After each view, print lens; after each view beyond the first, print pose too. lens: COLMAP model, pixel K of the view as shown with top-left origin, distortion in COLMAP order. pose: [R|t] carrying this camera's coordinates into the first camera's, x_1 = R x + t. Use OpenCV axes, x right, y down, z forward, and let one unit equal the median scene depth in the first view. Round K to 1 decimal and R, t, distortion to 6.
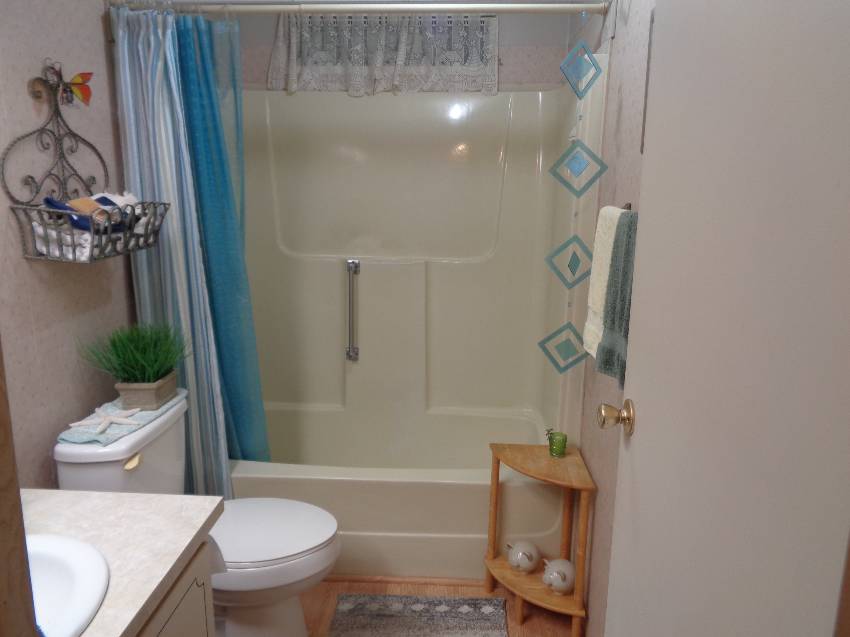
lens RADIAL K [[629.9, 0, 423.2], [0, 629.9, 318.6], [0, 0, 1]] dist [0.000701, -0.005191]
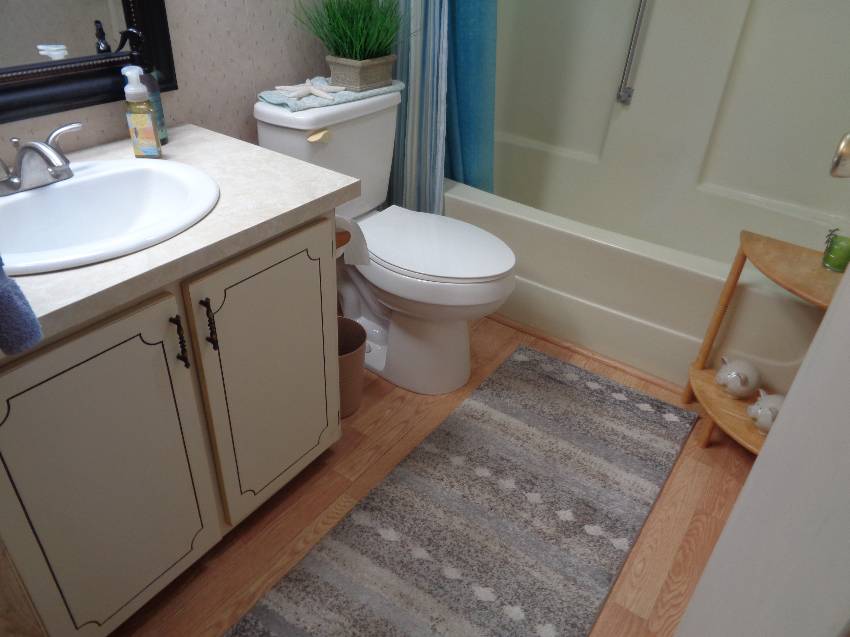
lens RADIAL K [[629.9, 0, 424.7], [0, 629.9, 316.7], [0, 0, 1]] dist [0.000701, -0.005191]
pose [[0.851047, 0.318016, -0.417833, 0.136868], [-0.157945, 0.913925, 0.373891, 0.075070], [0.500772, -0.252204, 0.828022, 0.170088]]
